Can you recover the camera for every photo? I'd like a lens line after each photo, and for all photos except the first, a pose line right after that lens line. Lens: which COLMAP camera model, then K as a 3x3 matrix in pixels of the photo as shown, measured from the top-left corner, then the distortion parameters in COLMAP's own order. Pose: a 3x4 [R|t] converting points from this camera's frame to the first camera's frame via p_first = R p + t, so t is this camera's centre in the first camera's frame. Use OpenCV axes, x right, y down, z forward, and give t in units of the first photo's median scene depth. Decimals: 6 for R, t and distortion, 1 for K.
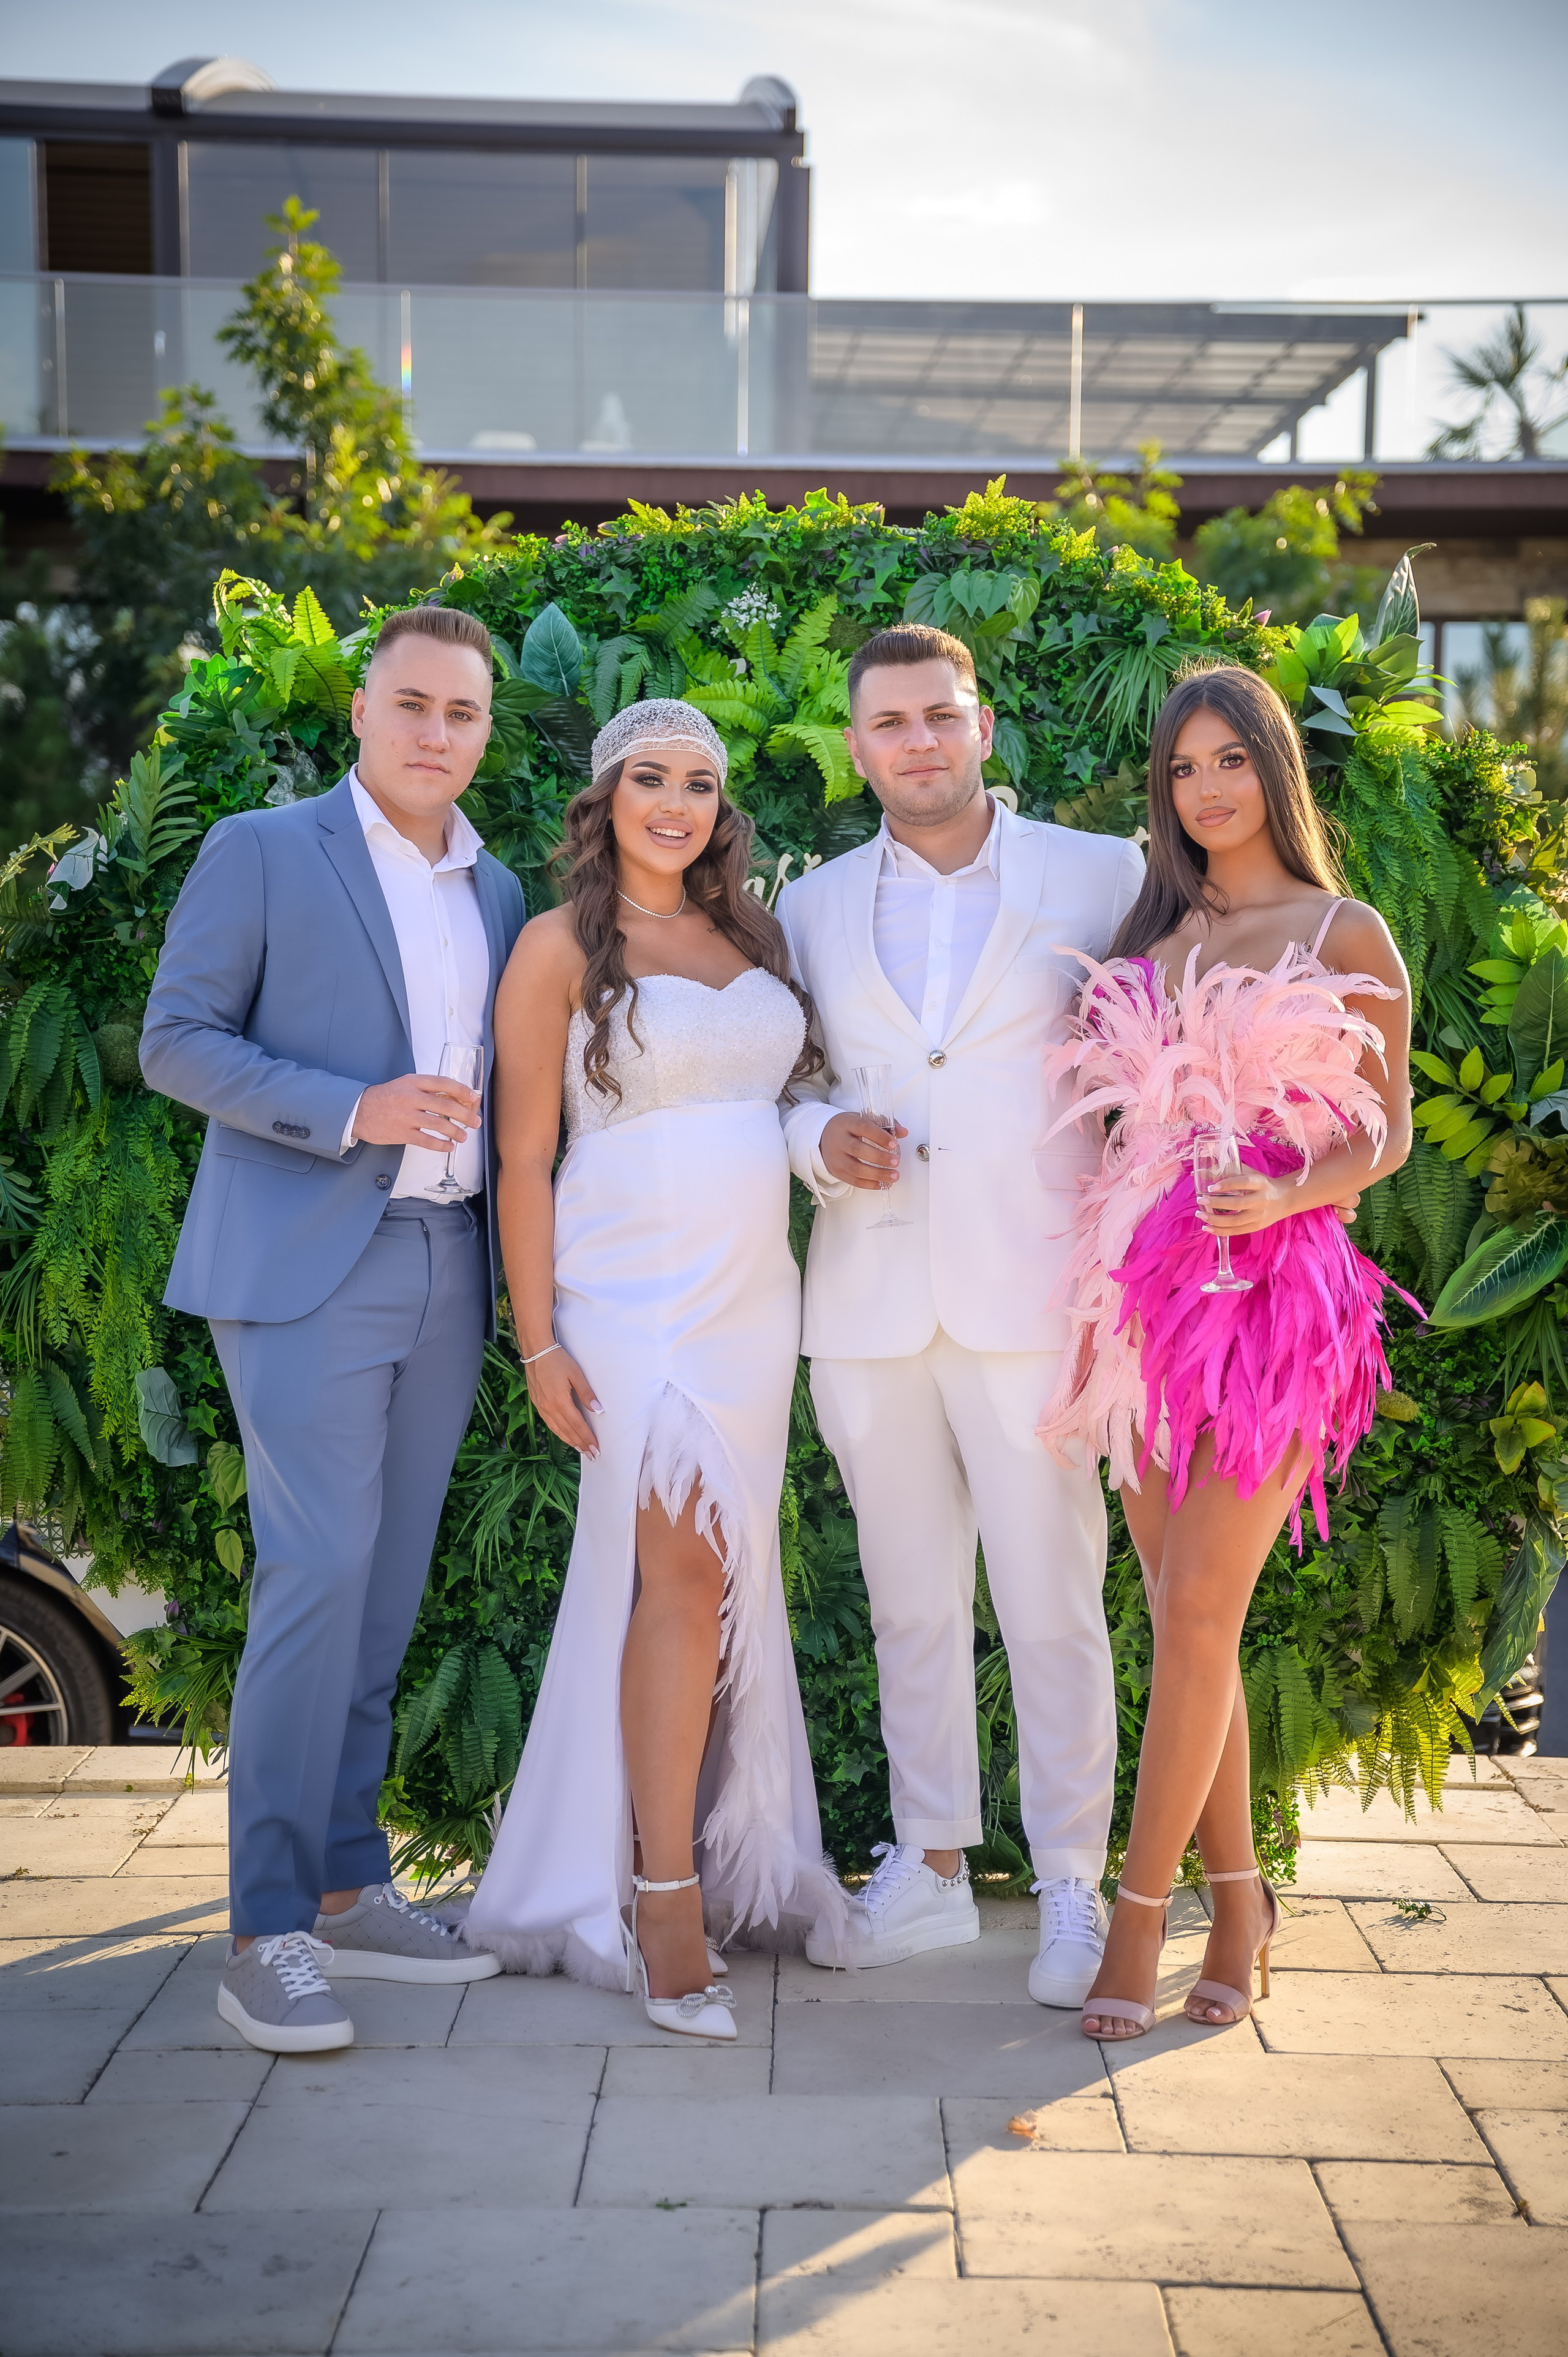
lens RADIAL K [[3726.7, 0, 763.8], [0, 3726.7, 1166.7], [0, 0, 1]] dist [0.264371, 0.000000]
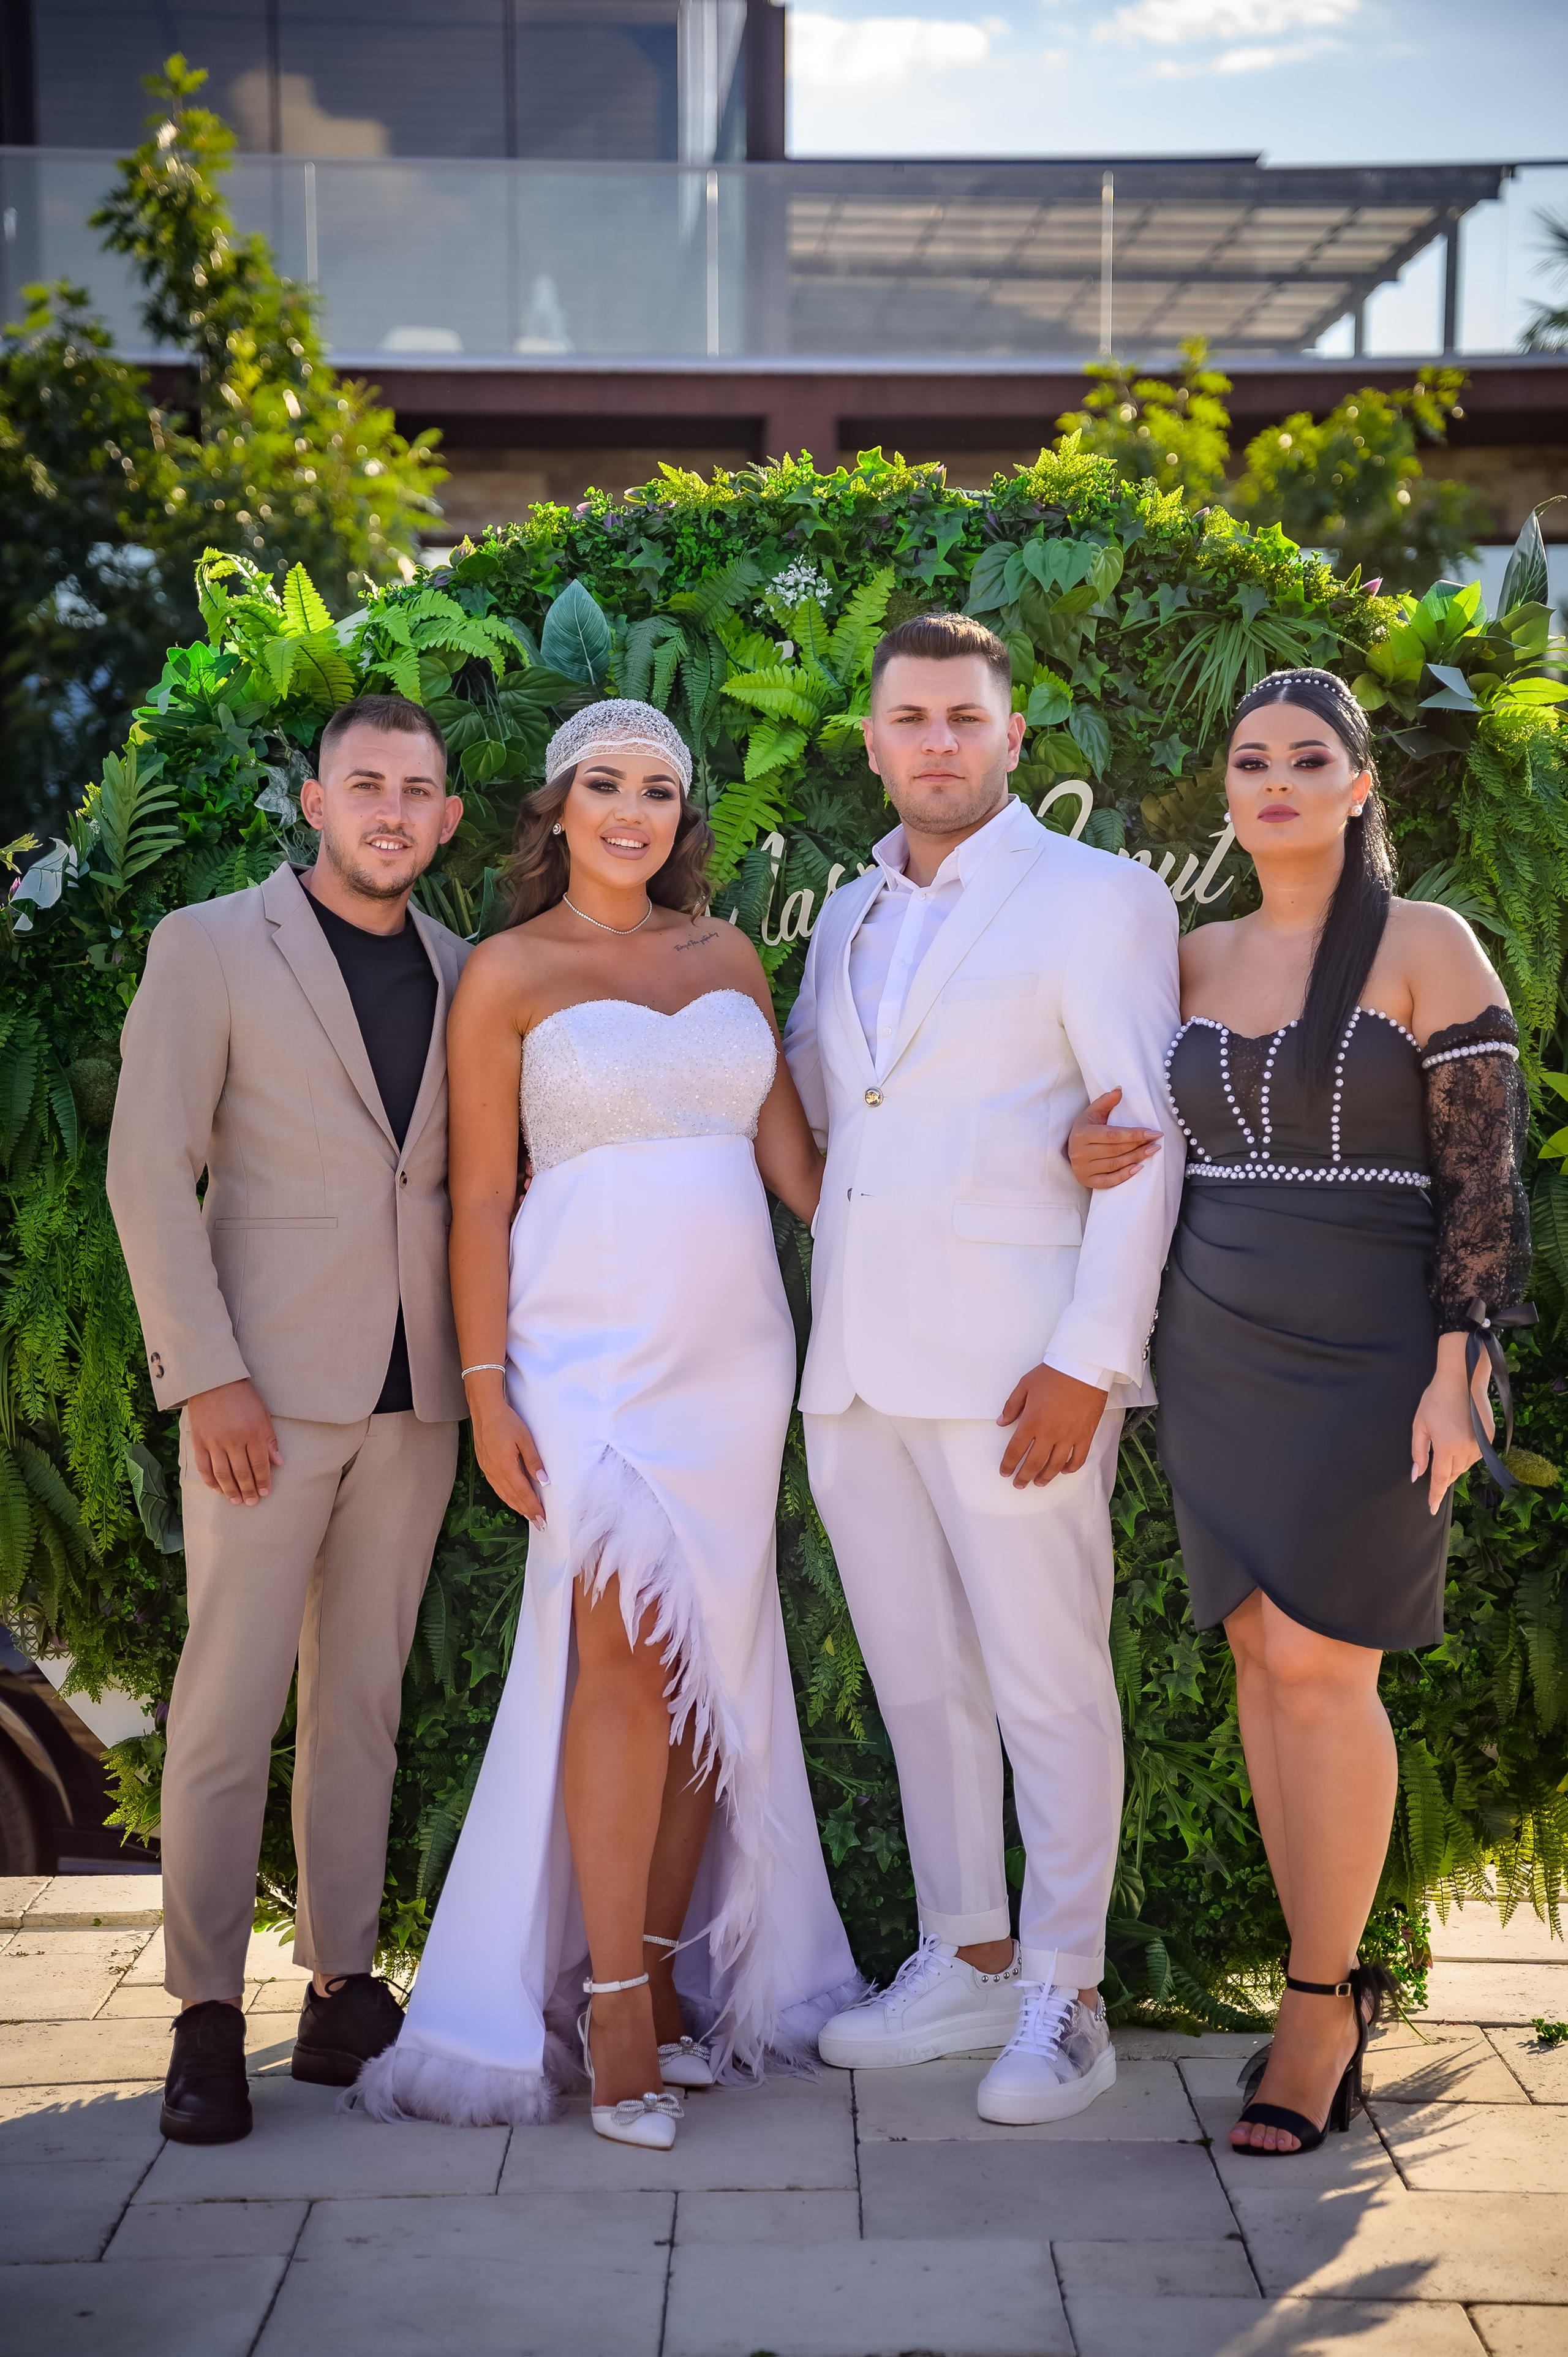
lens RADIAL K [[4480.2, 0, 767.9], [0, 4480.2, 1213.9], [0, 0, 1]] dist [0.403044, 0.000000]
pose [[0.999866, -0.011916, 0.011263, -0.024434], [0.011868, 0.999921, 0.004254, -0.003871], [-0.011313, -0.004119, 0.999928, -0.073530]]
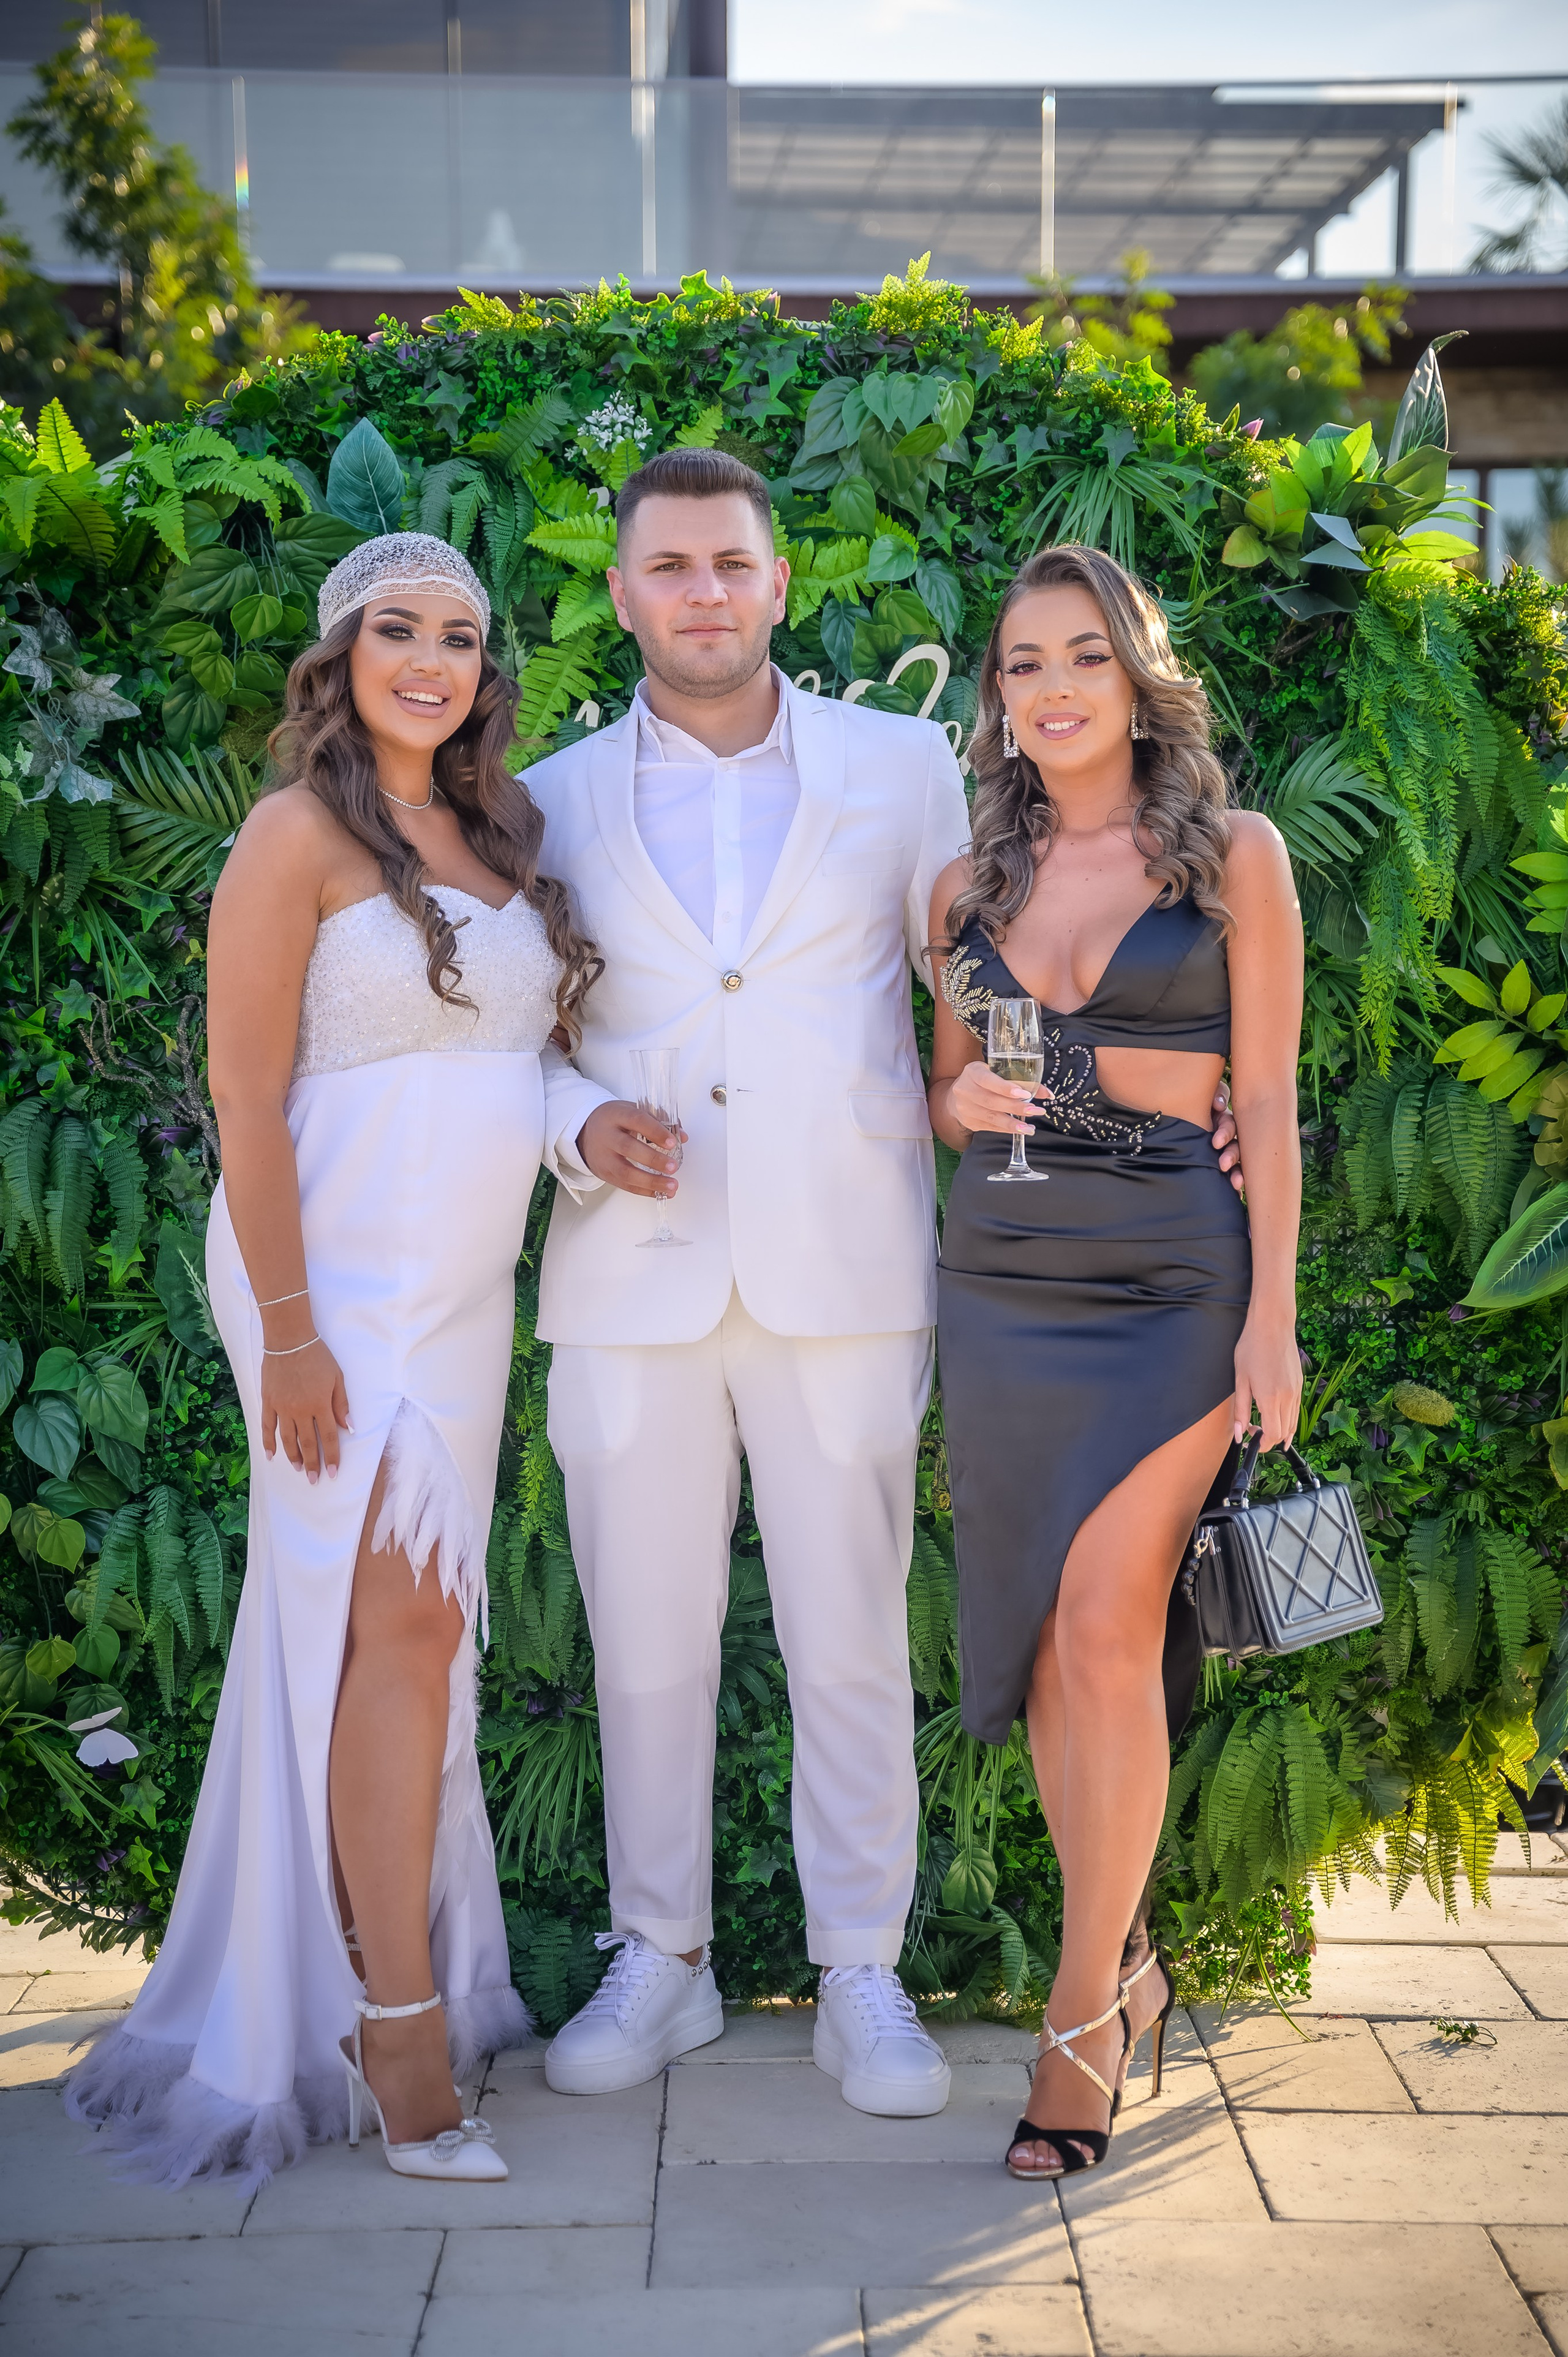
lens RADIAL K [[4344.8, 0, 769.0], [0, 4344.8, 1197.5], [0, 0, 1]] dist [0.386727, 0.000000]
pose [[0.999801, -0.013937, 0.014239, 0.013875], [0.013725, 0.999795, 0.014895, 0.002560], [-0.014444, -0.014696, 0.999788, 0.058700]]
